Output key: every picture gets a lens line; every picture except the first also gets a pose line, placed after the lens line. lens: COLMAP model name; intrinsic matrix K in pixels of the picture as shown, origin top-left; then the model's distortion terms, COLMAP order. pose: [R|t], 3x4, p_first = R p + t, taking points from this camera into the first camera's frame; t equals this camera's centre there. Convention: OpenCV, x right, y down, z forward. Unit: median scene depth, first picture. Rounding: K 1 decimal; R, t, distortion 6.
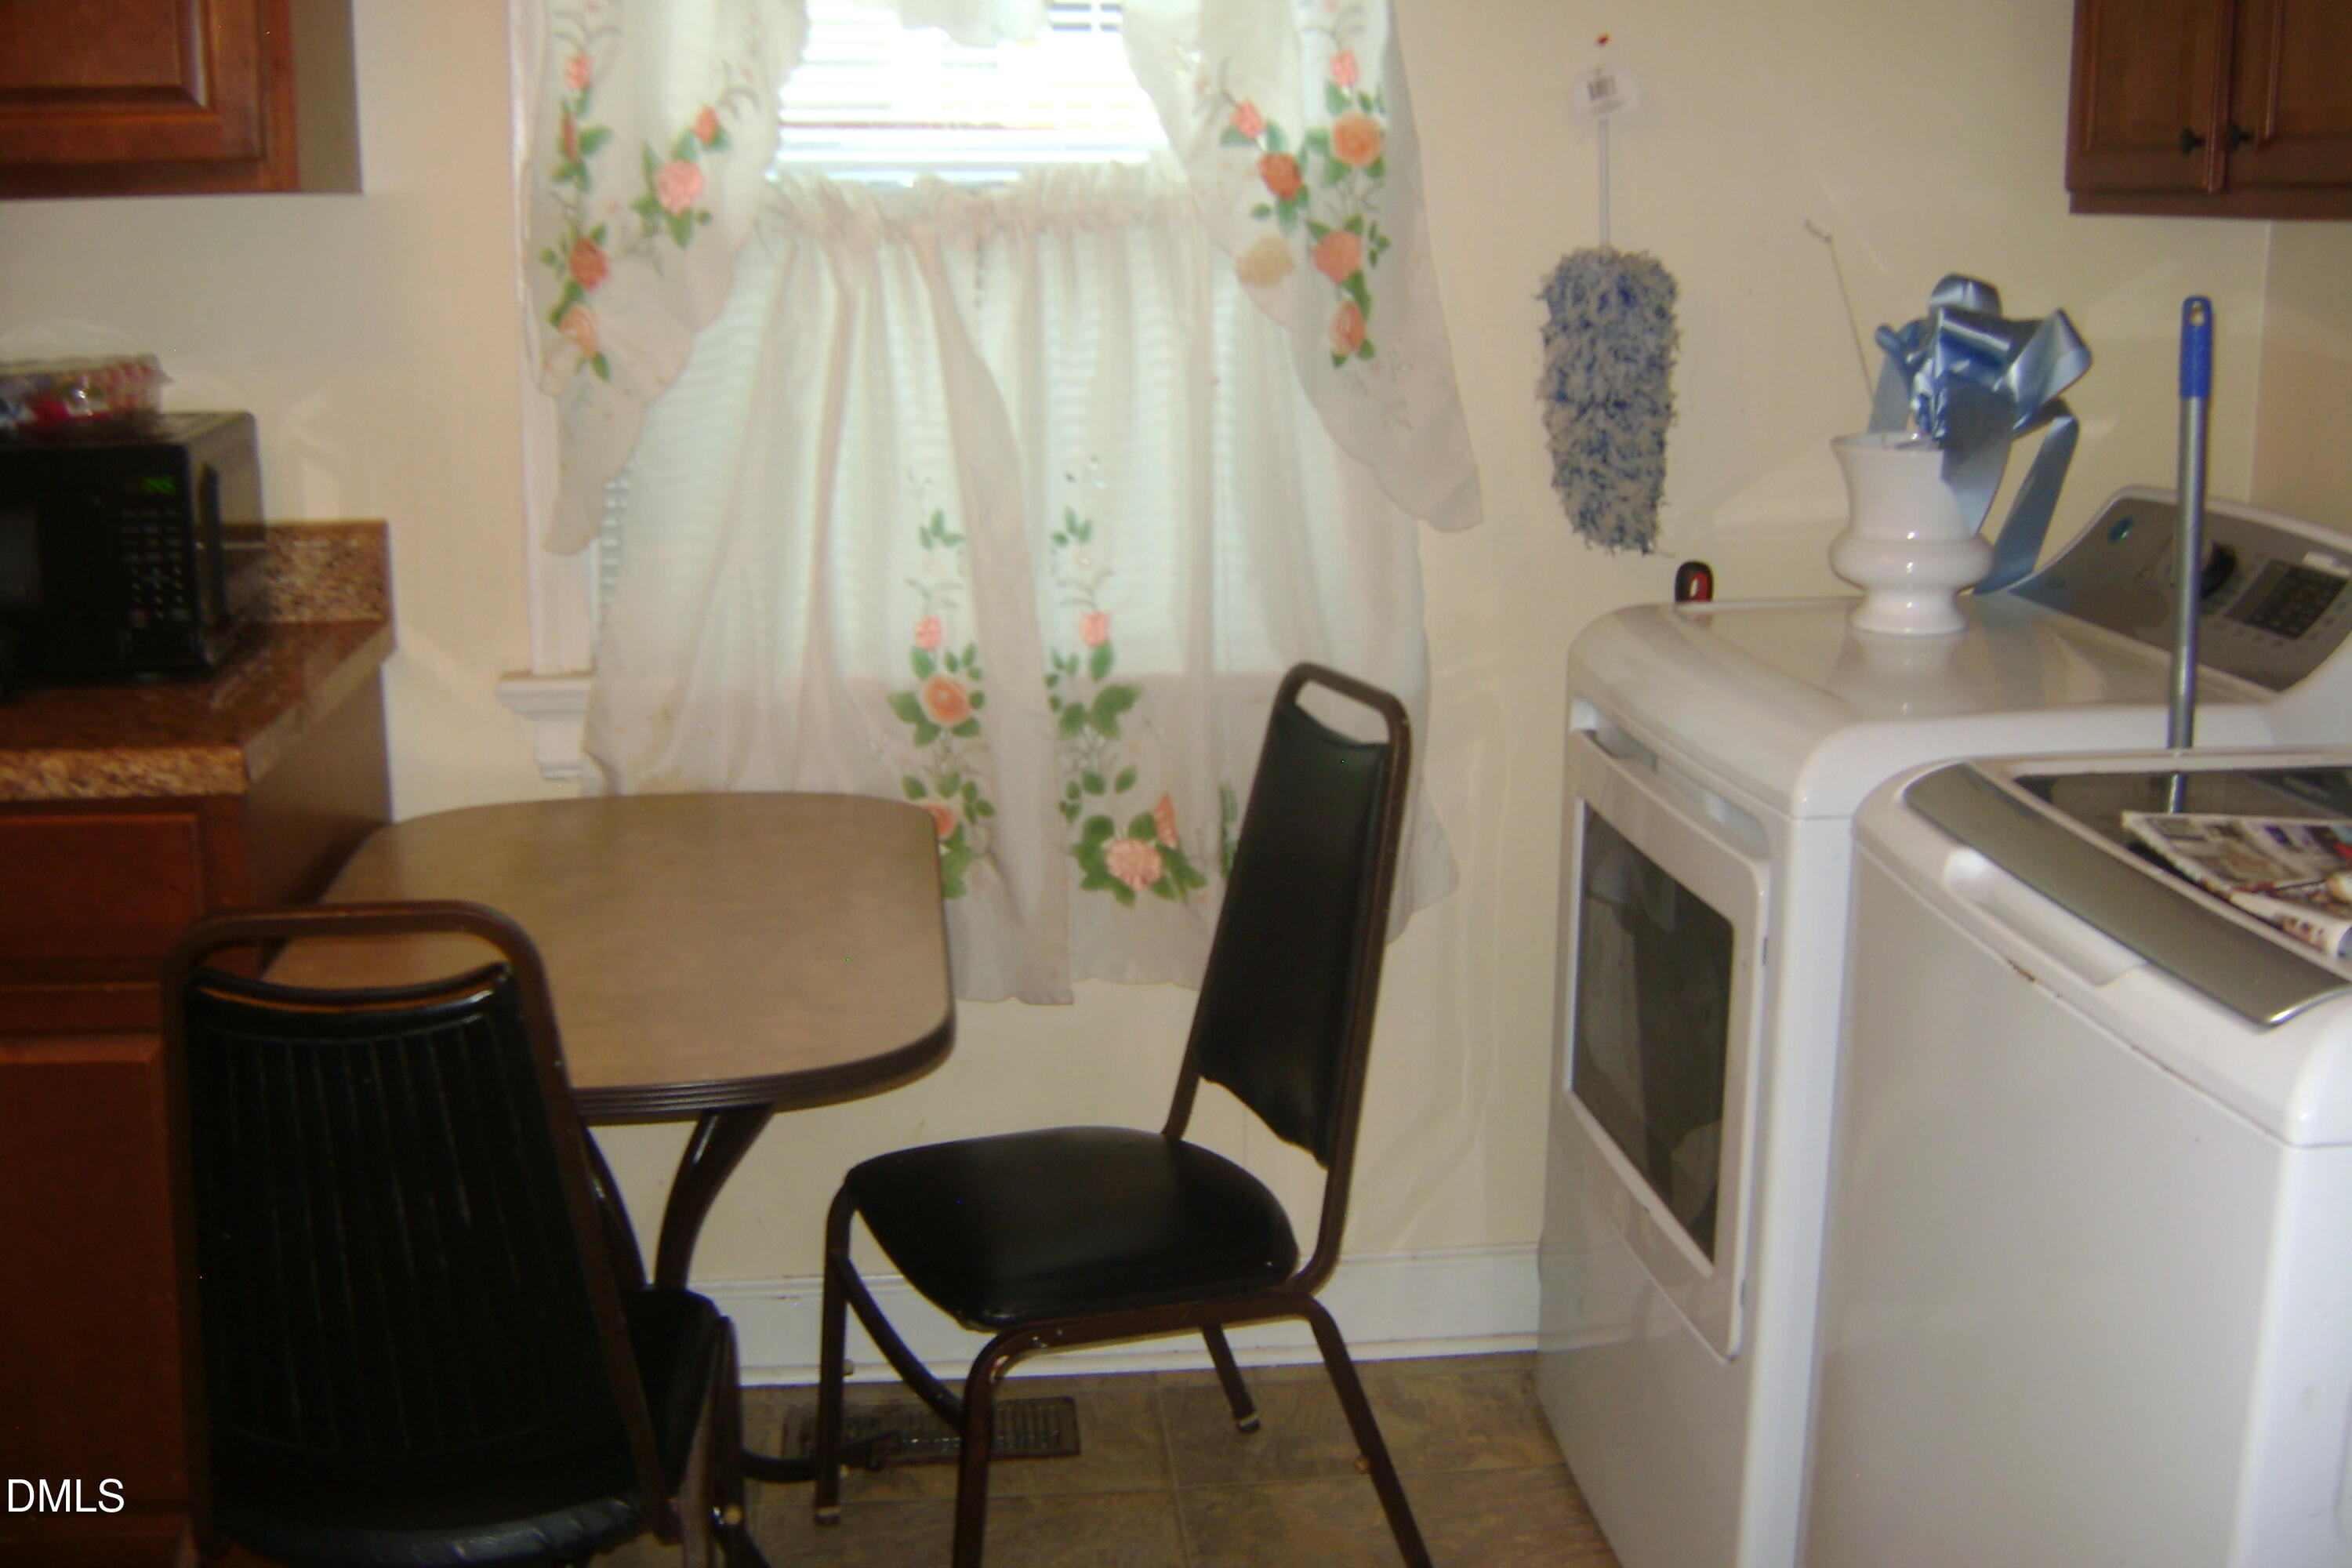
lens RADIAL K [[2461.1, 0, 1240.0], [0, 2461.1, 776.0], [0, 0, 1]] dist [-0.114009, 0.012930]
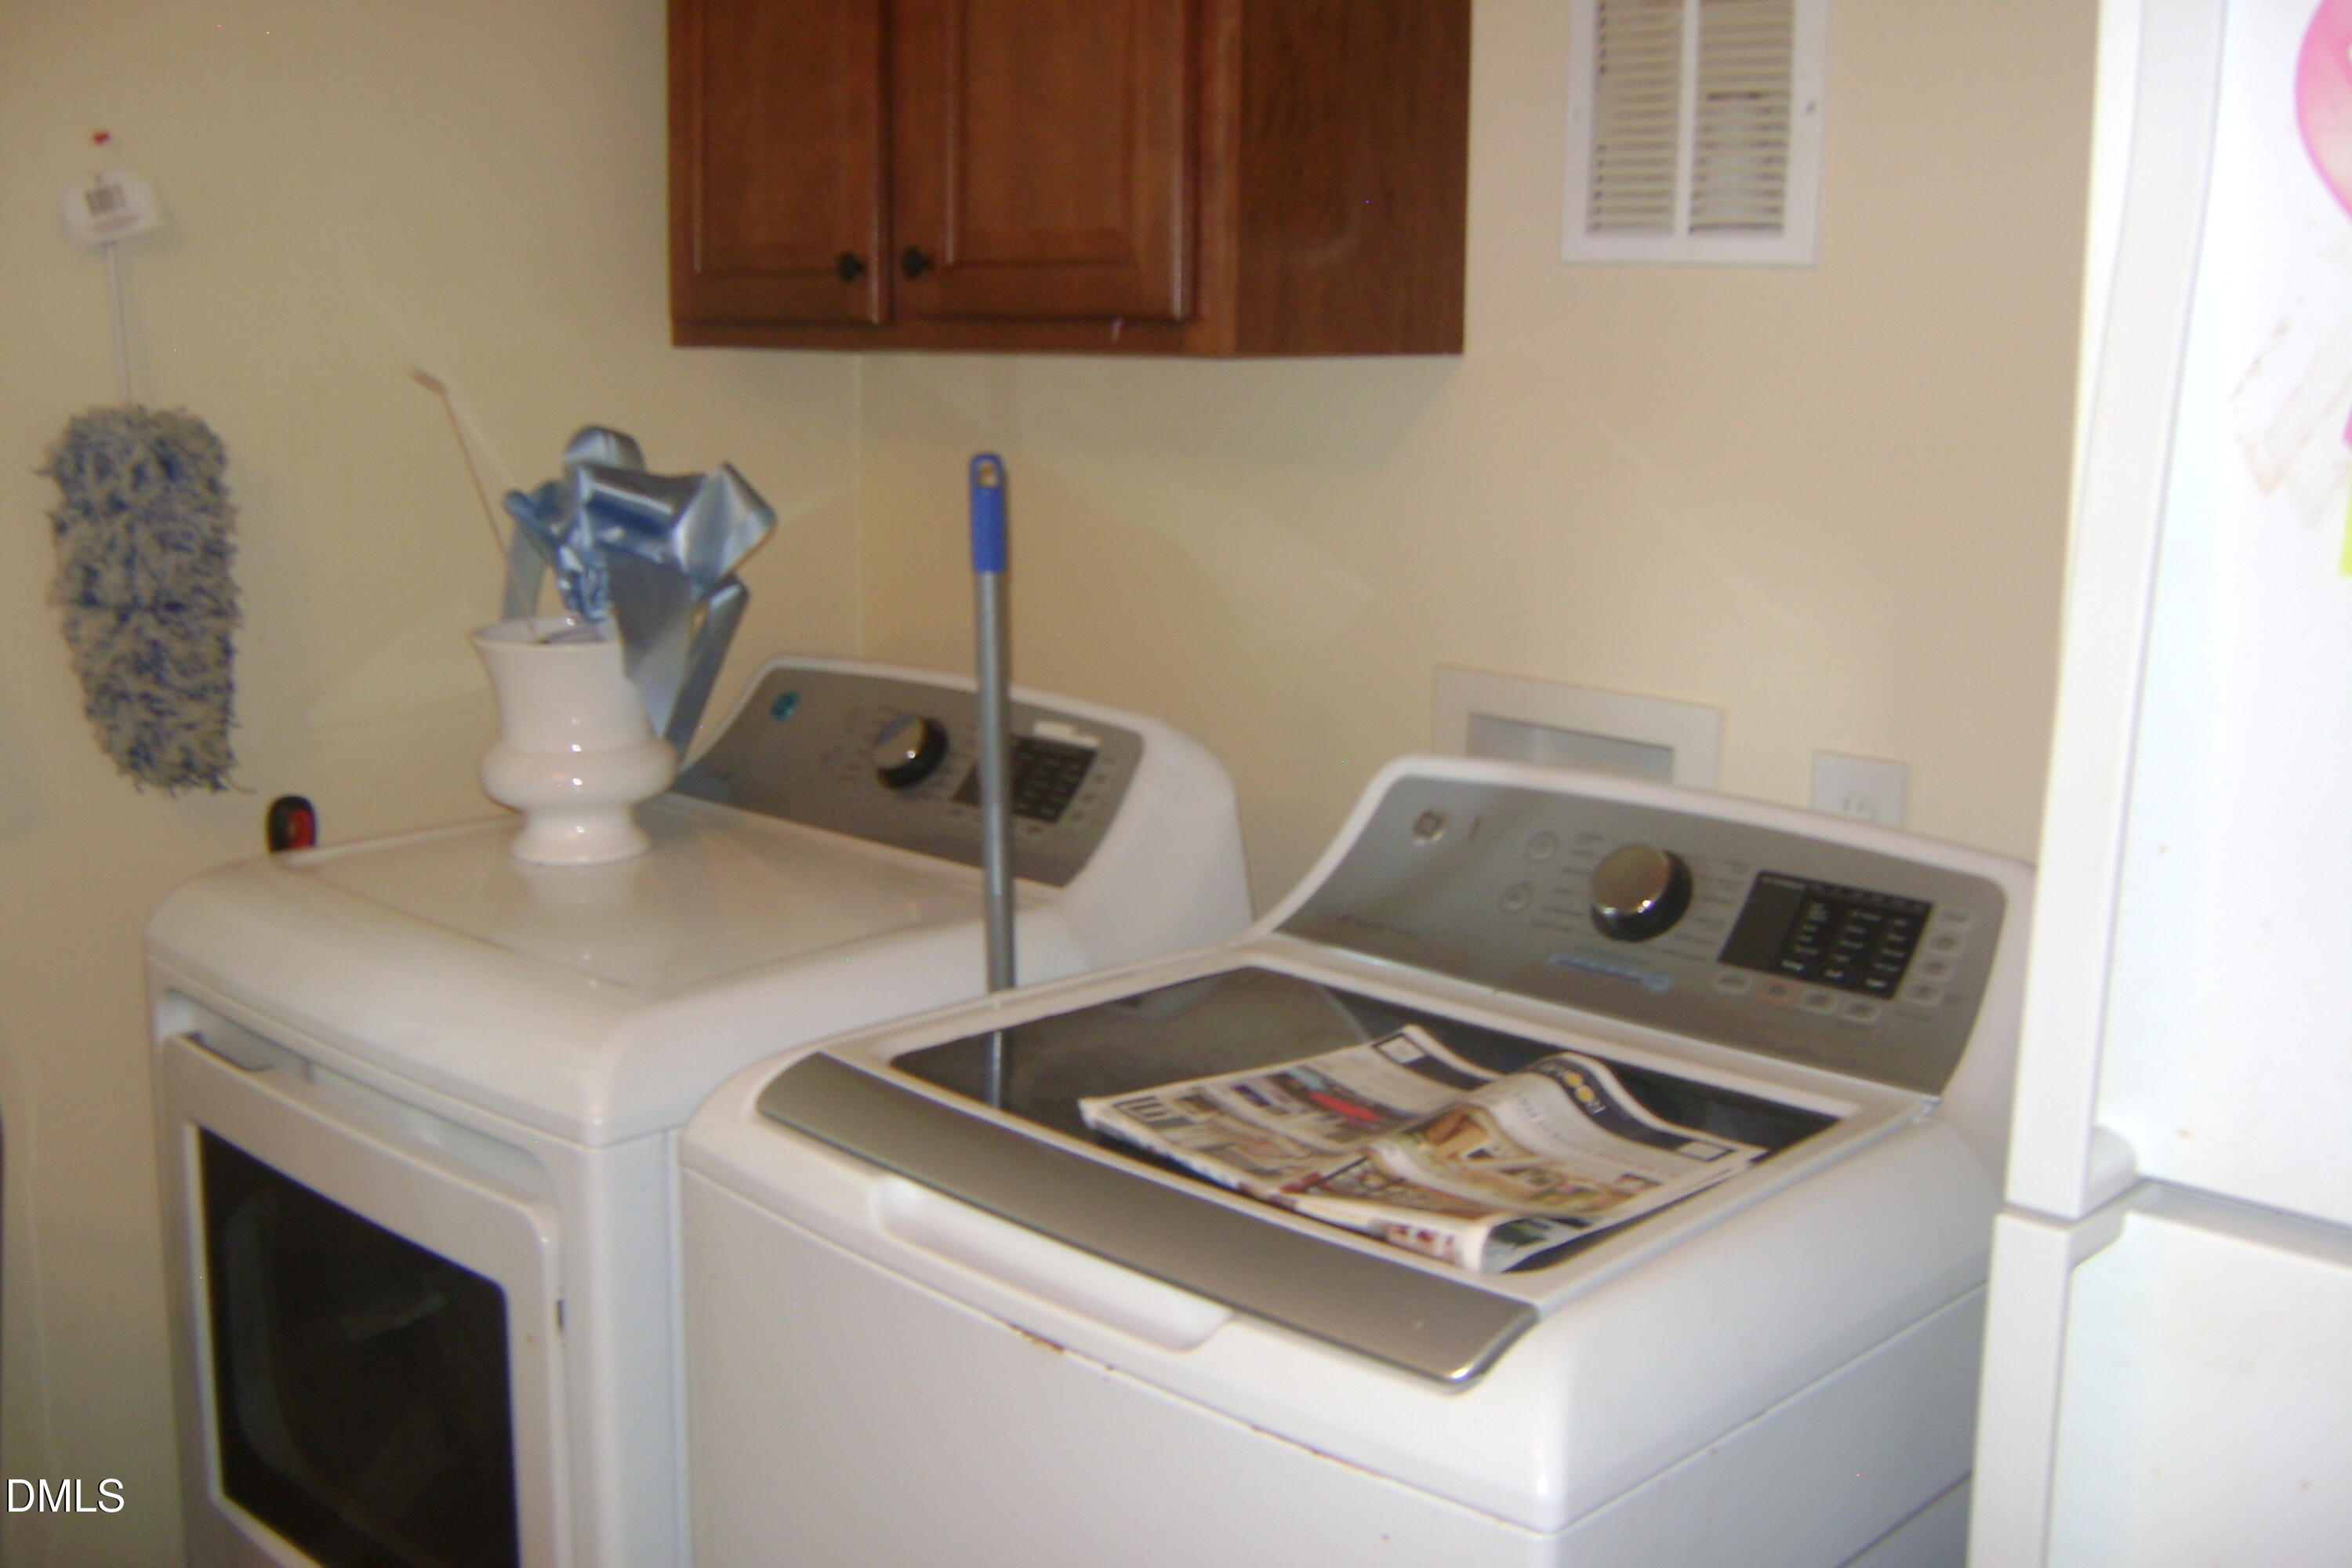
lens RADIAL K [[2461.1, 0, 1240.0], [0, 2461.1, 776.0], [0, 0, 1]] dist [-0.114009, 0.012930]
pose [[0.778949, -0.105490, 0.618150, -0.060862], [0.132238, 0.991215, 0.002518, -0.059352], [-0.612985, 0.079782, 0.786056, 0.212900]]
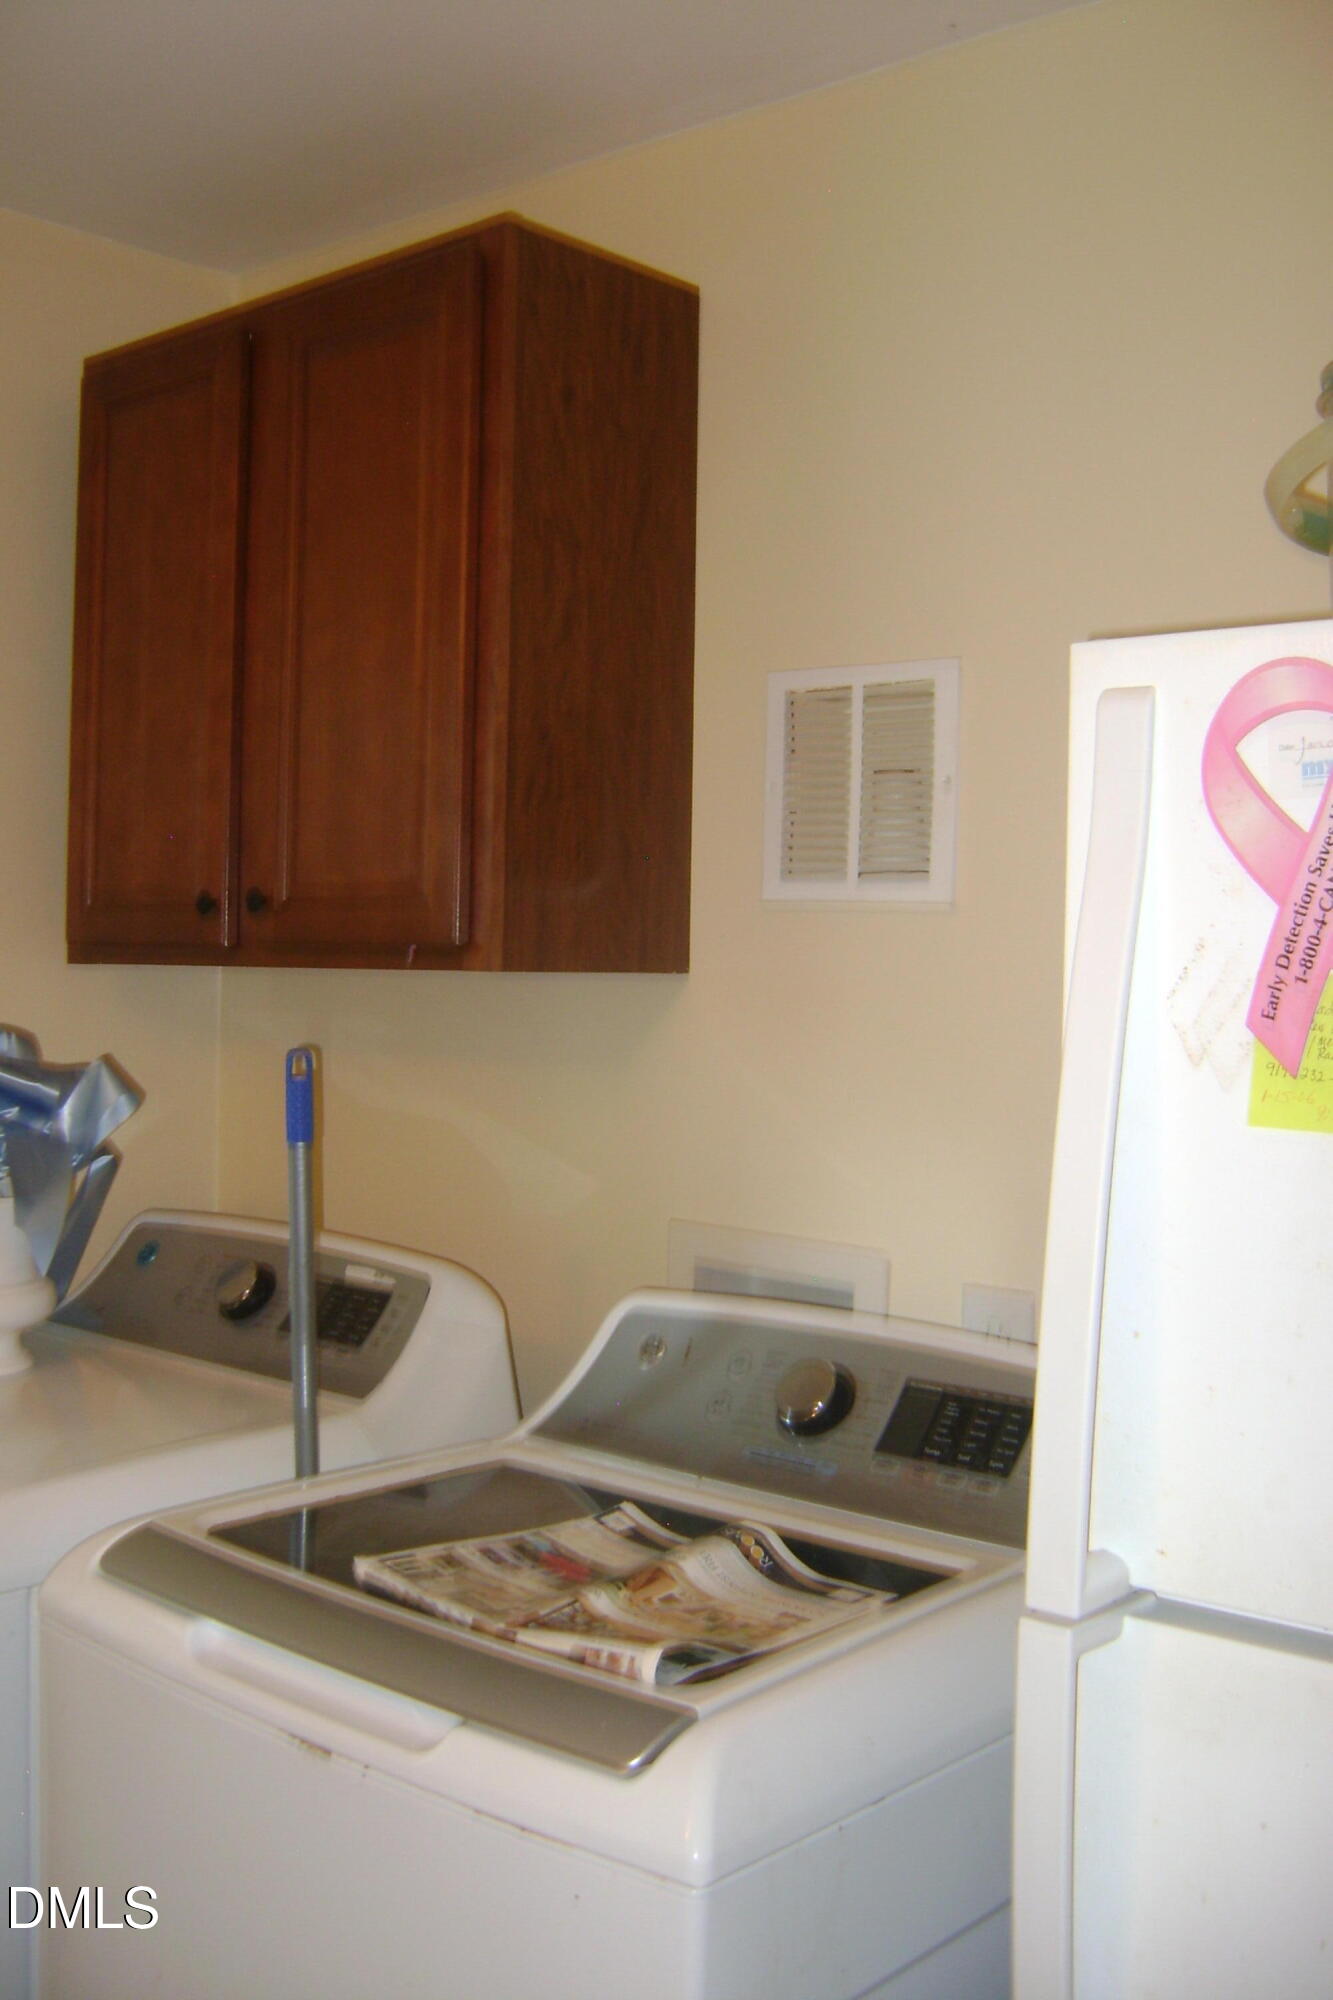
lens RADIAL K [[2115.5, 0, 662.7], [0, 2115.5, 922.3], [0, 0, 1]] dist [-0.232510, 0.316732]
pose [[0.753026, 0.016033, 0.657796, -0.077018], [0.138599, 0.973408, -0.182391, -0.046818], [-0.643228, 0.228515, 0.730779, 0.150052]]
